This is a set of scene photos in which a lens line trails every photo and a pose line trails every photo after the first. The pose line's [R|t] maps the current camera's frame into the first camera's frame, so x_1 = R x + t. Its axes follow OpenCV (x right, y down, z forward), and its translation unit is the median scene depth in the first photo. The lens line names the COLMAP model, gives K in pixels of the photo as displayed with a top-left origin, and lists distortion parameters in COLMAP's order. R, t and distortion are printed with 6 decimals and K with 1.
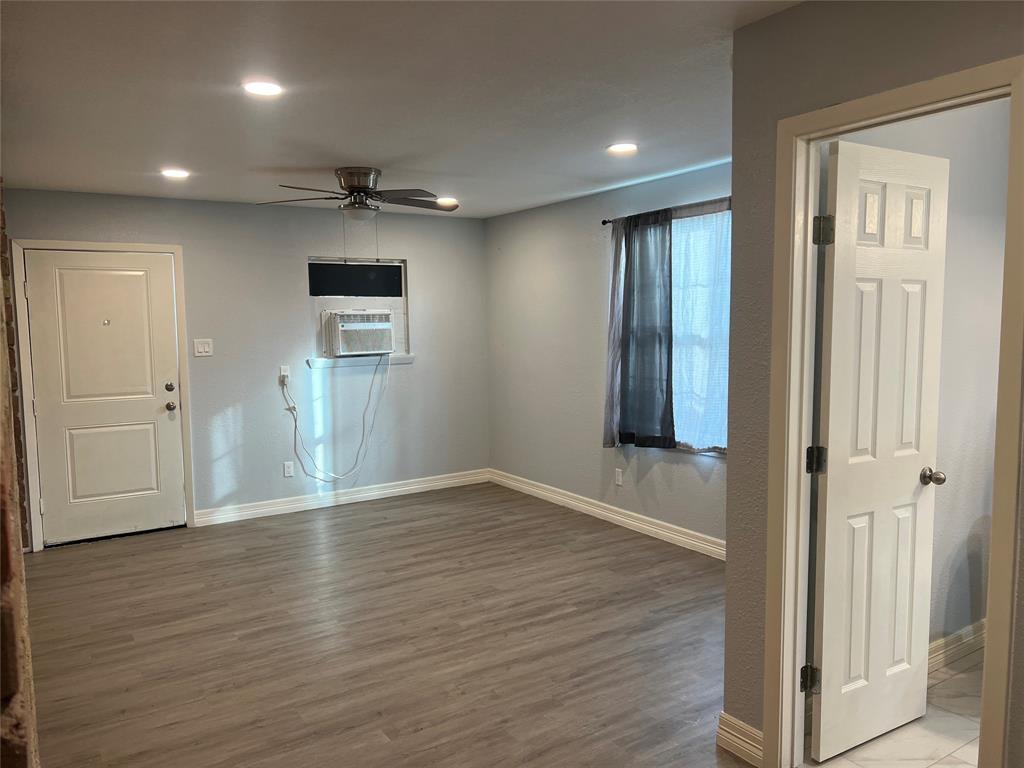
lens RADIAL K [[764.8, 0, 517.7], [0, 764.8, 386.3], [0, 0, 1]] dist [0.071835, -0.083709]
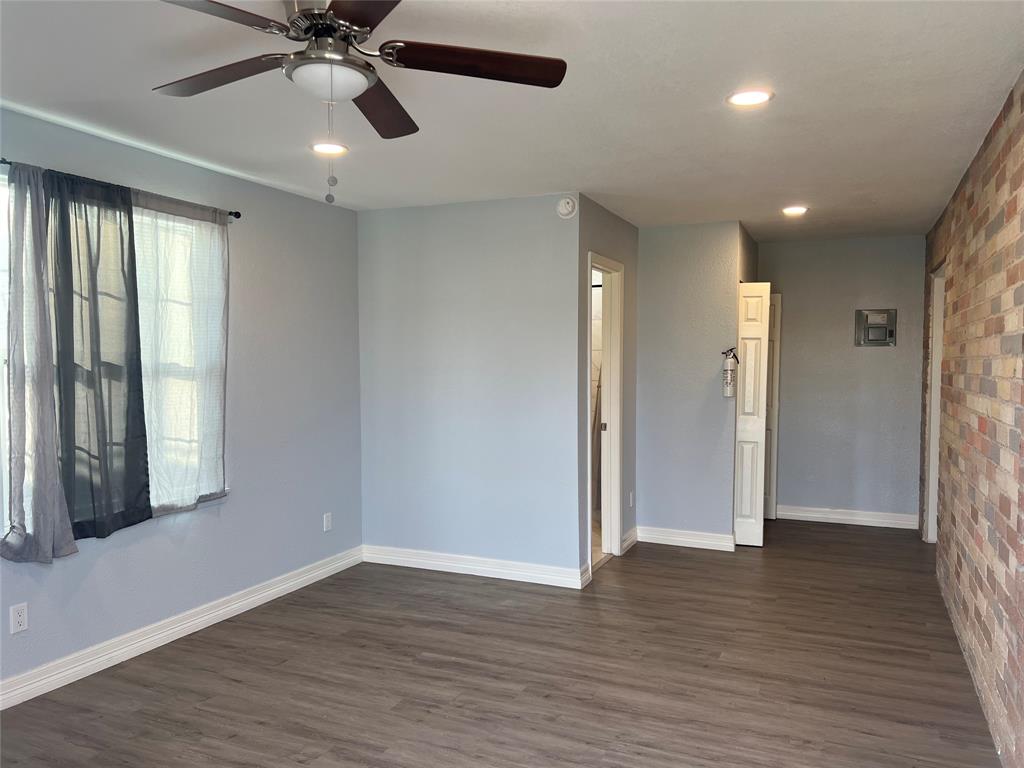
lens RADIAL K [[764.8, 0, 517.3], [0, 764.8, 388.4], [0, 0, 1]] dist [0.071835, -0.083709]
pose [[-0.542869, -0.019436, 0.839593, -0.757258], [0.080573, 0.993915, 0.075105, -0.087365], [-0.835944, 0.108420, -0.537999, 1.371541]]
